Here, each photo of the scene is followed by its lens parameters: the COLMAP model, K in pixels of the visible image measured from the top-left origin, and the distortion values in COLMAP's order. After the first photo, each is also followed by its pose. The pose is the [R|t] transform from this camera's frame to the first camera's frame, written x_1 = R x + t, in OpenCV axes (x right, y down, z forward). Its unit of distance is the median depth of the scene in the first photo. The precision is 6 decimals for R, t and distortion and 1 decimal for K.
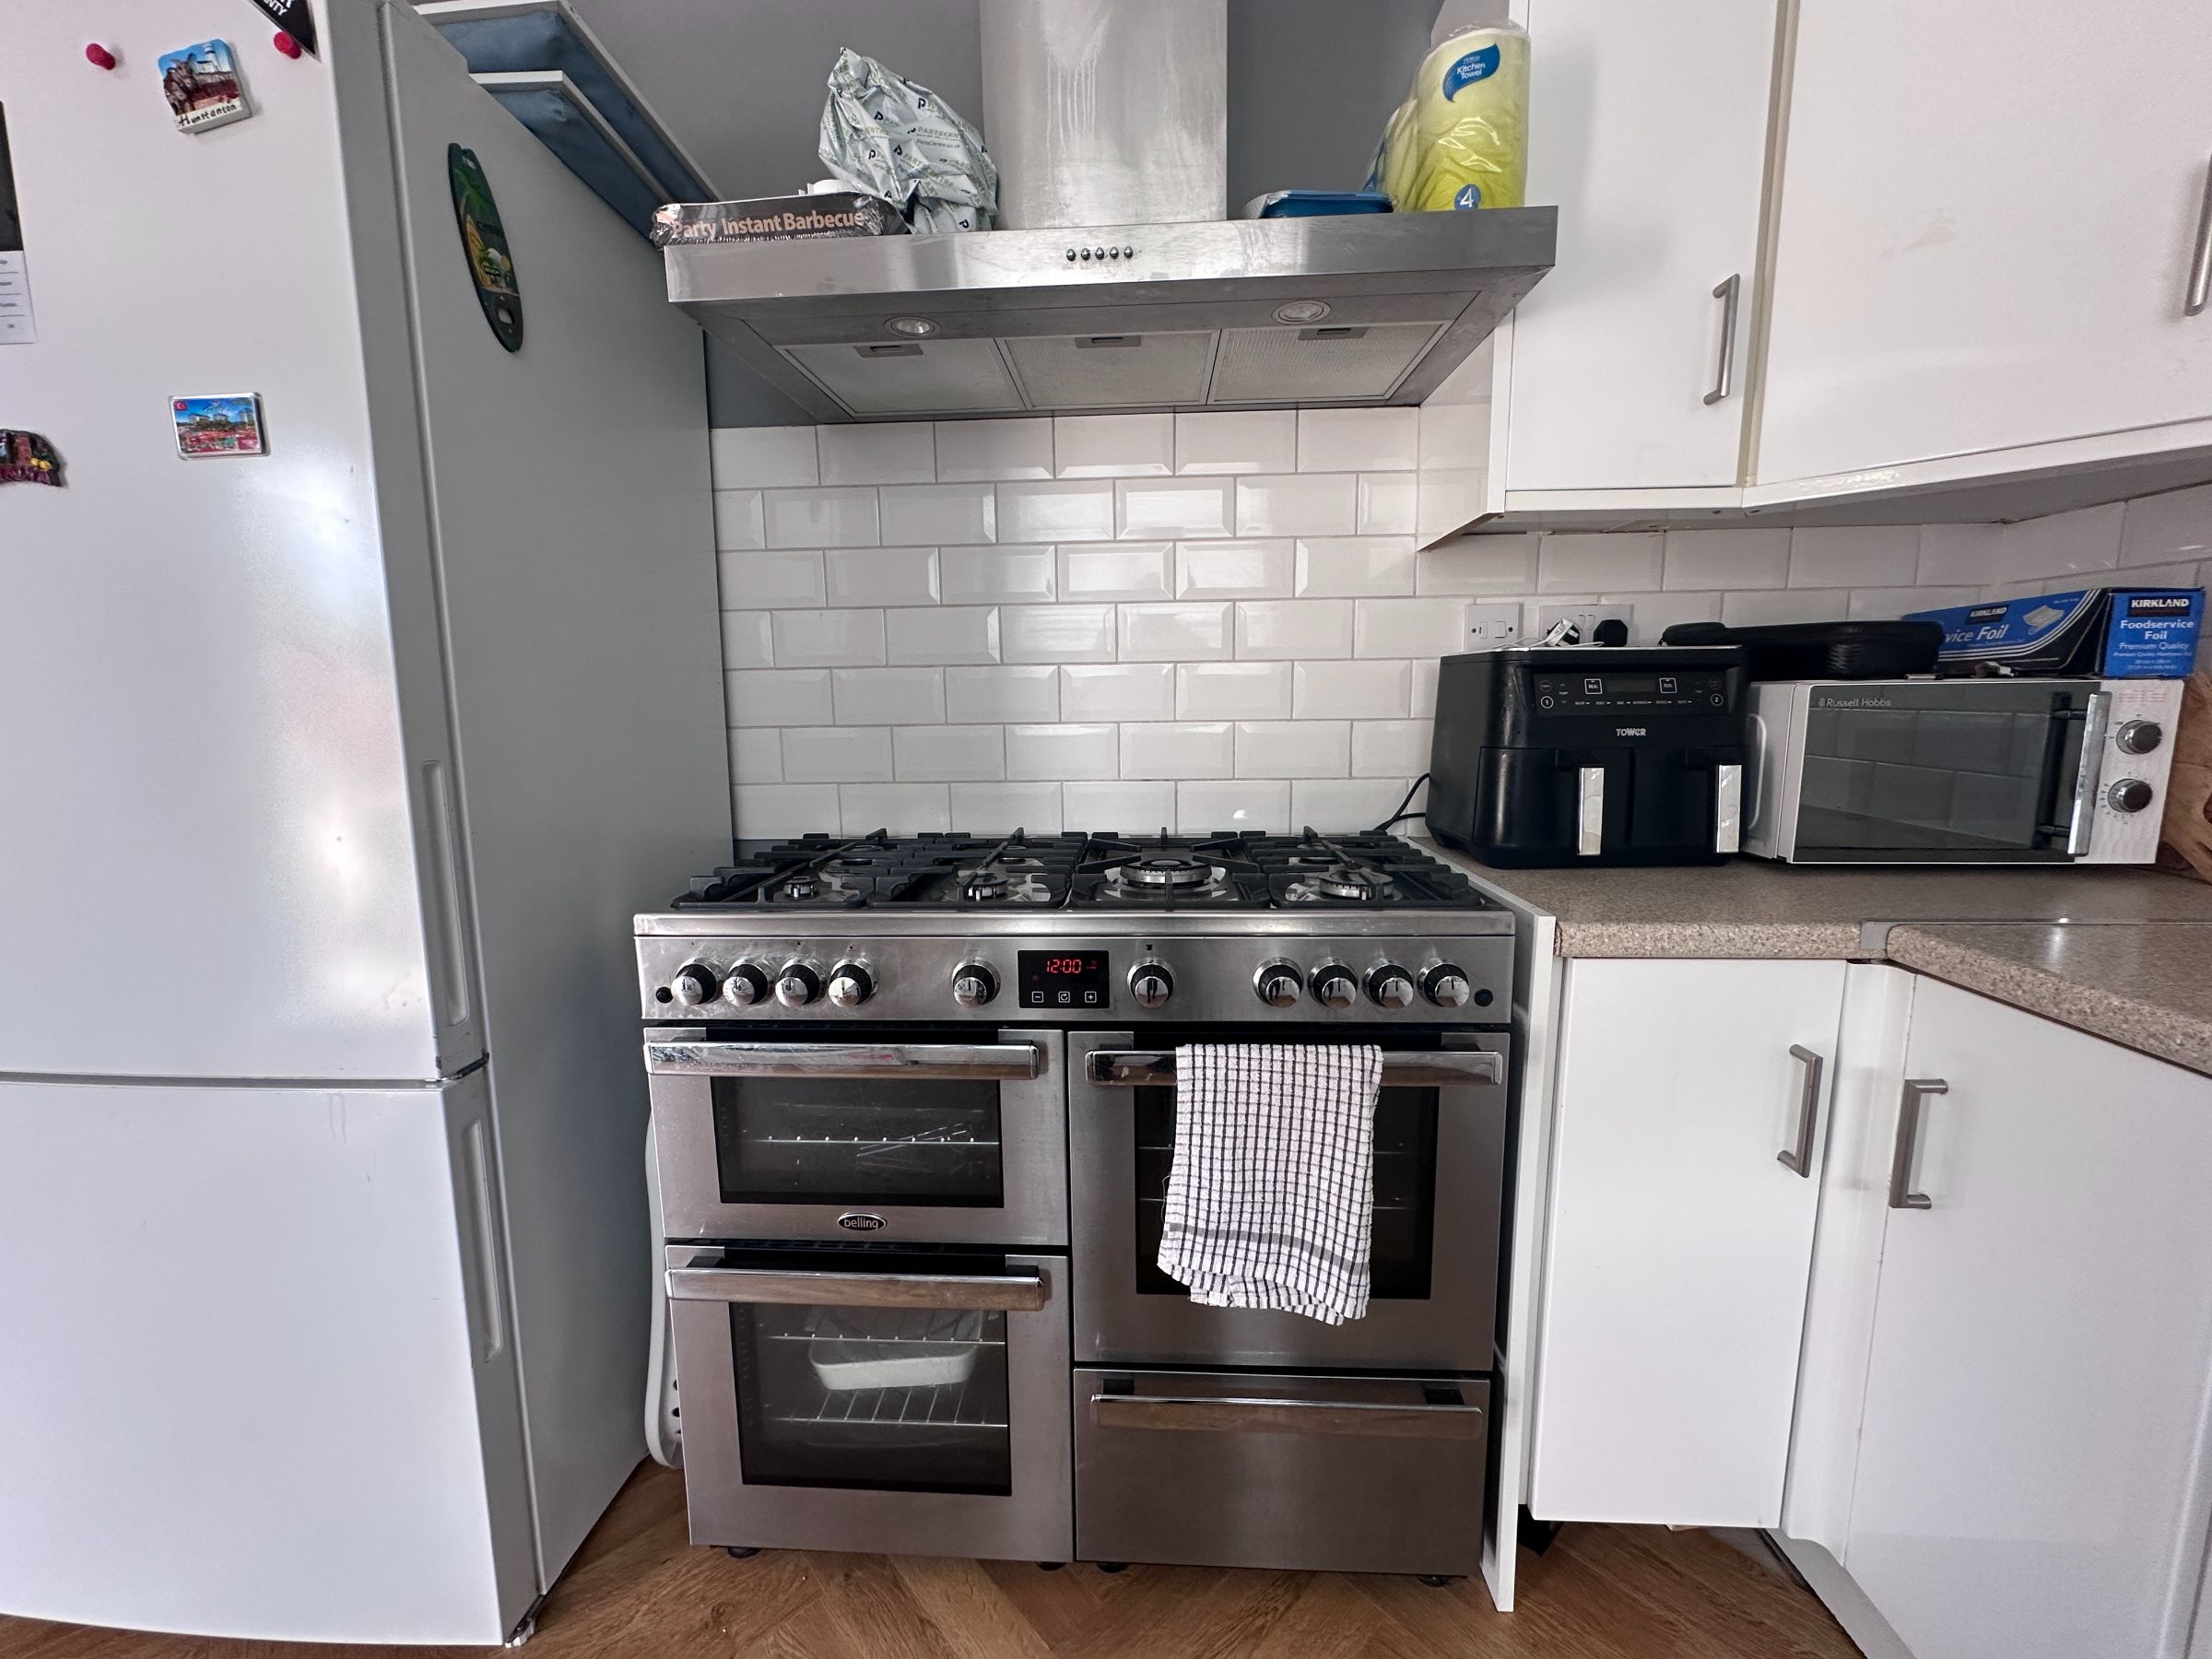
lens RADIAL K [[884.6, 0, 1099.9], [0, 884.6, 834.0], [0, 0, 1]] dist [-0.002590, 0.000748]
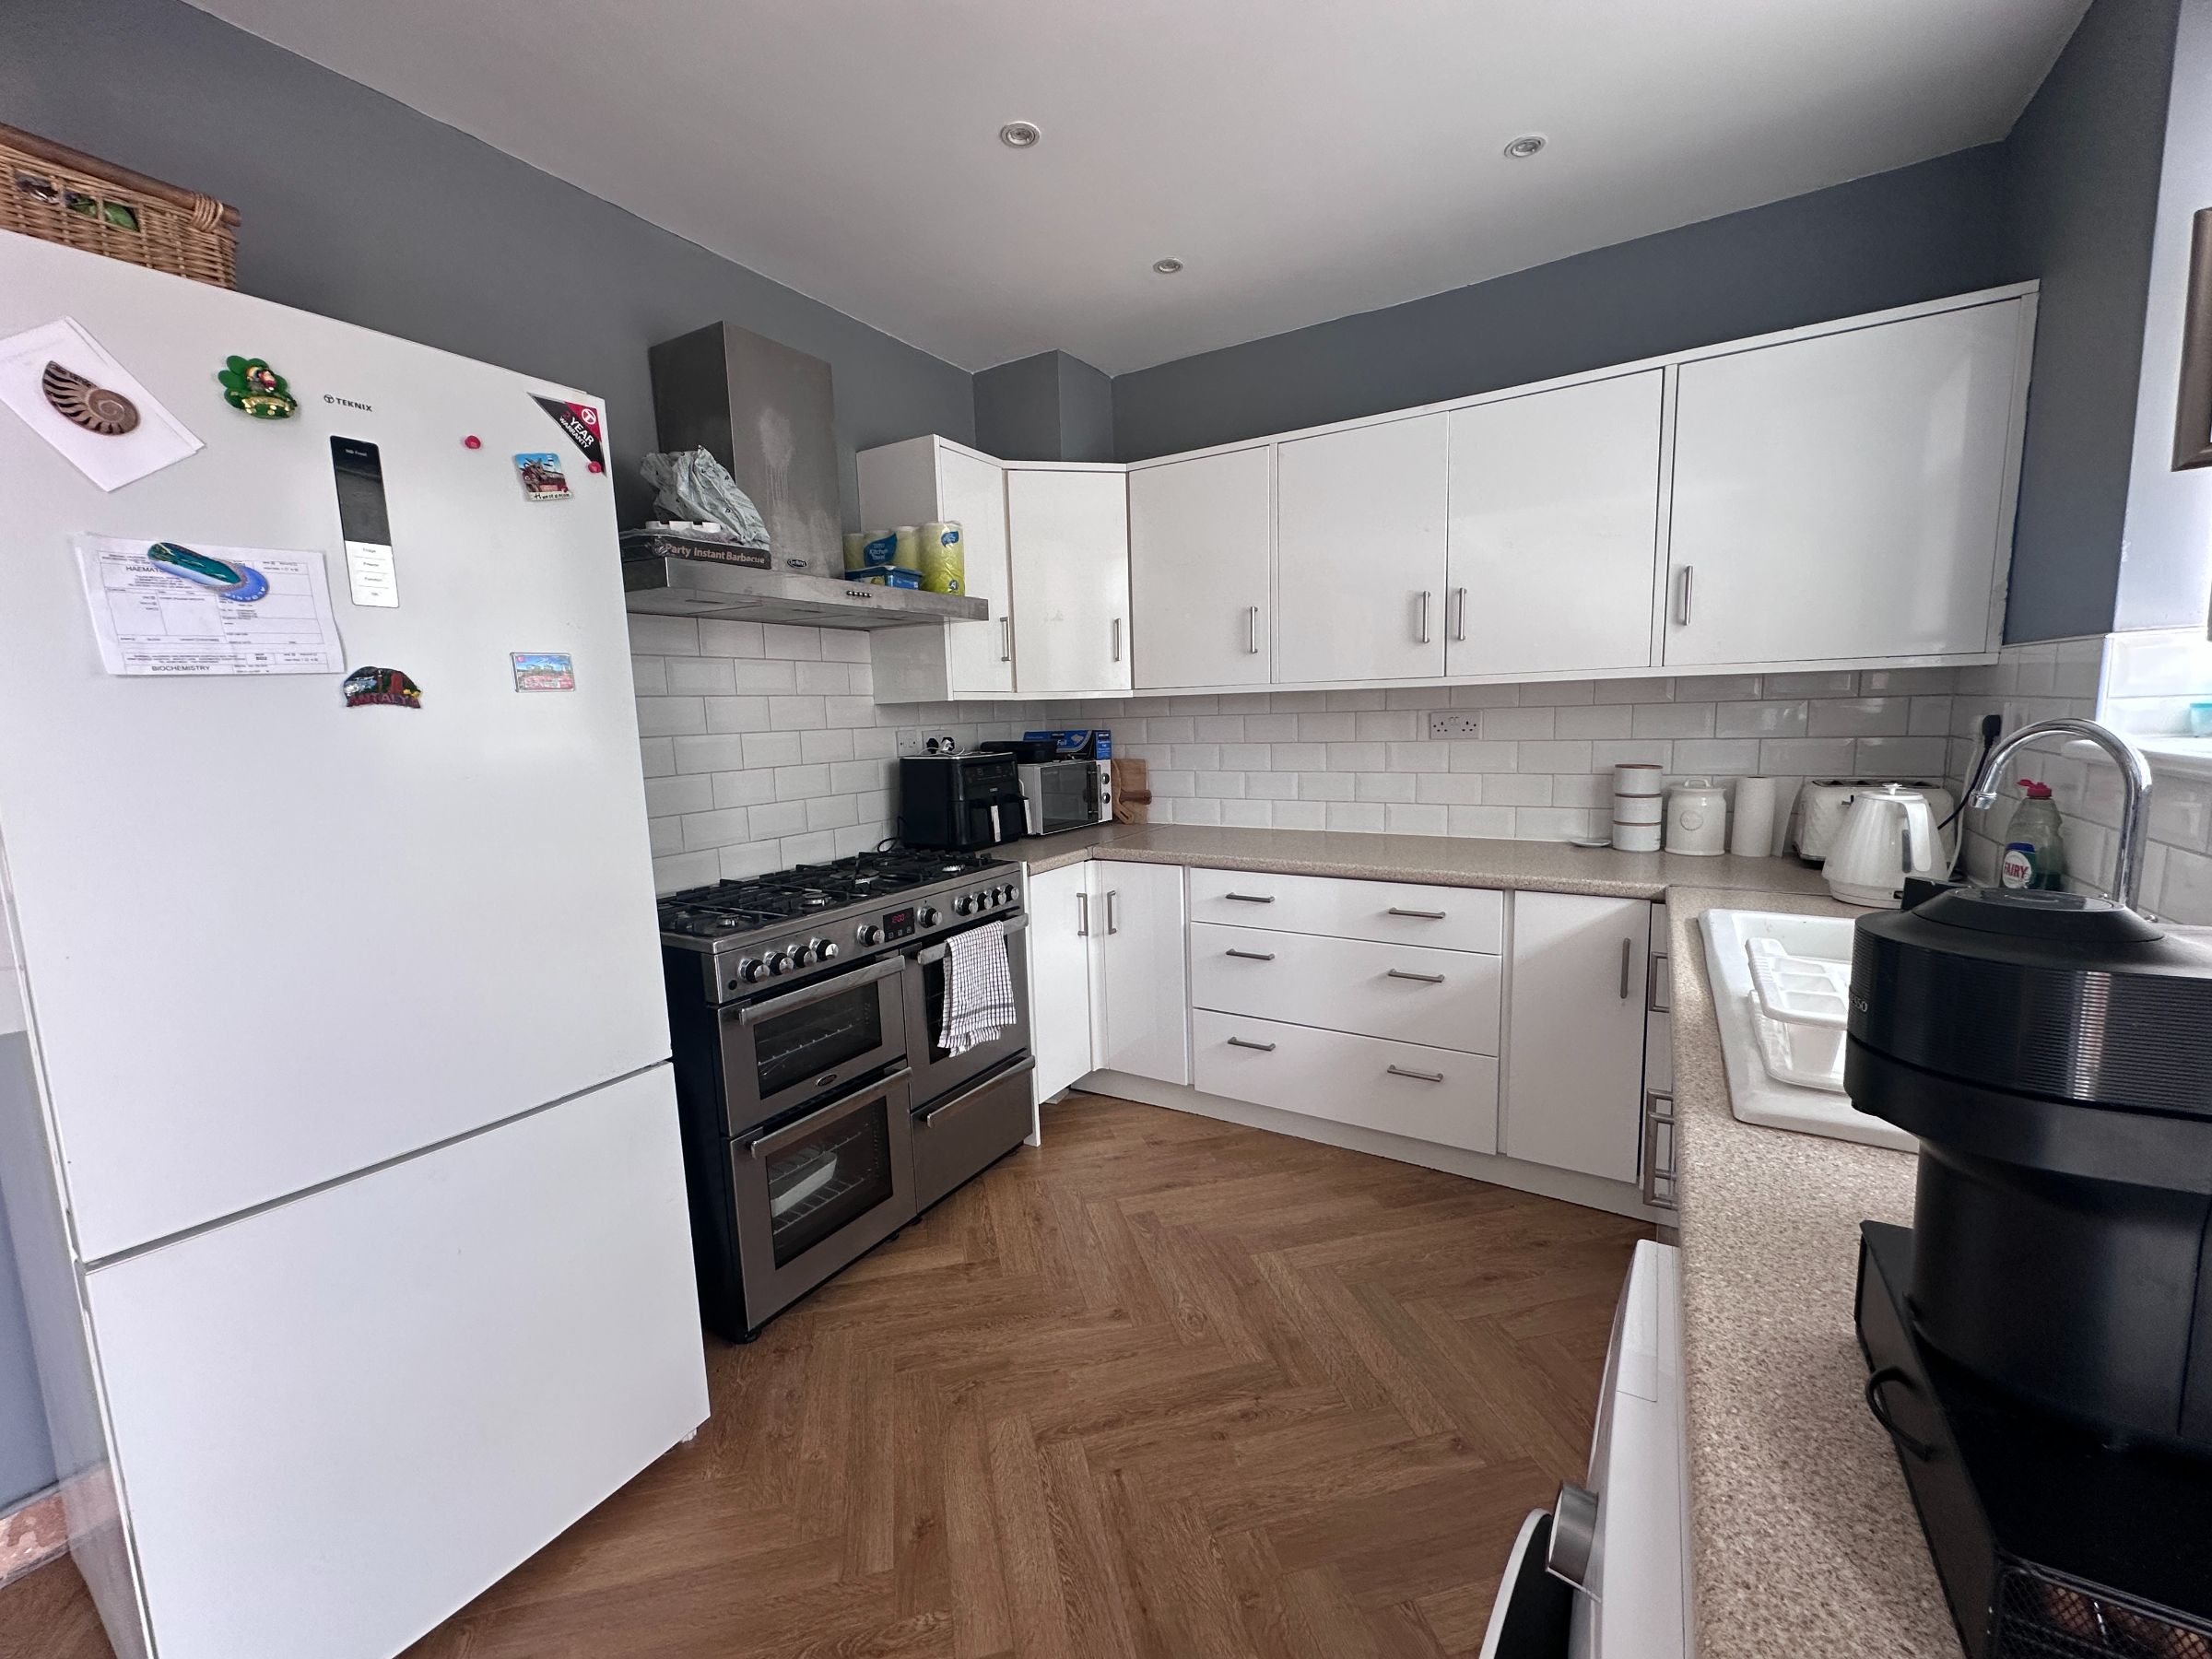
lens RADIAL K [[884.6, 0, 1099.8], [0, 884.6, 836.9], [0, 0, 1]] dist [-0.002590, 0.000748]
pose [[0.486676, -0.124042, 0.864731, -1.644468], [0.160158, 0.985759, 0.051265, -0.078986], [-0.858776, 0.113544, 0.499612, -0.529146]]
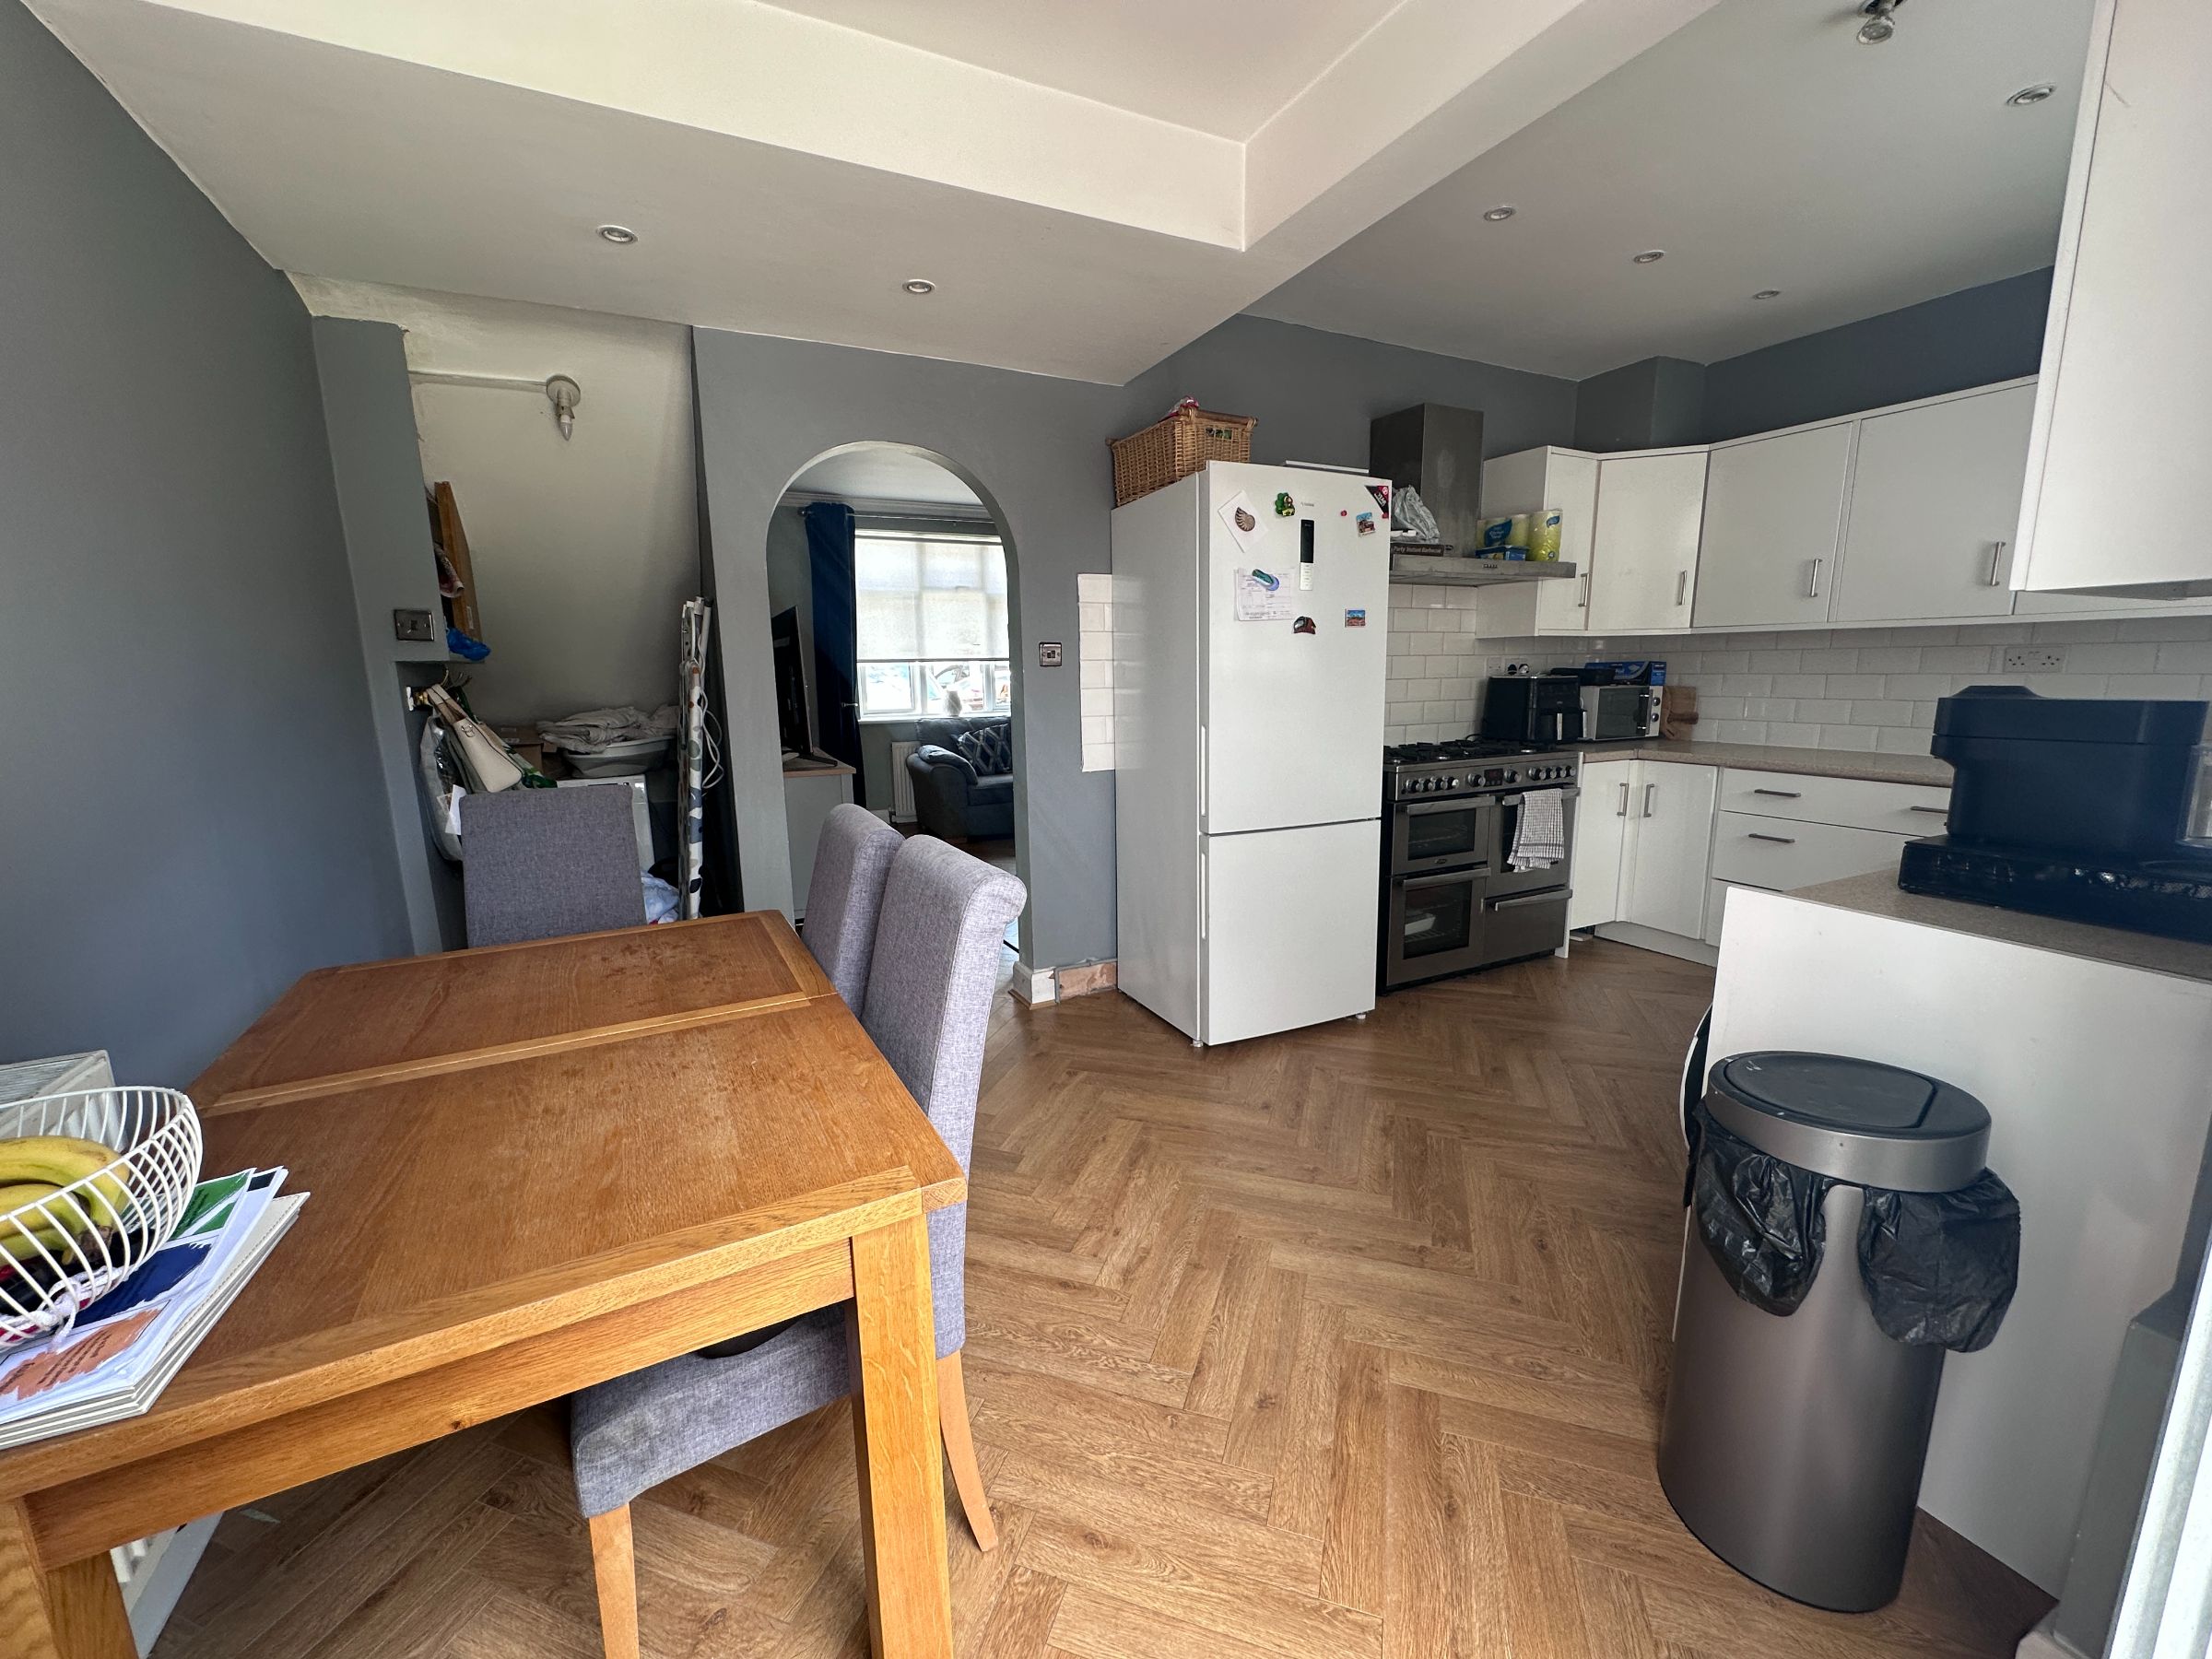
lens RADIAL K [[884.6, 0, 1106.6], [0, 884.6, 832.1], [0, 0, 1]] dist [-0.002590, 0.000748]
pose [[0.869765, -0.089198, 0.485338, -3.017164], [0.080039, 0.996004, 0.039614, 0.118905], [-0.486933, 0.004391, 0.873428, -1.260286]]
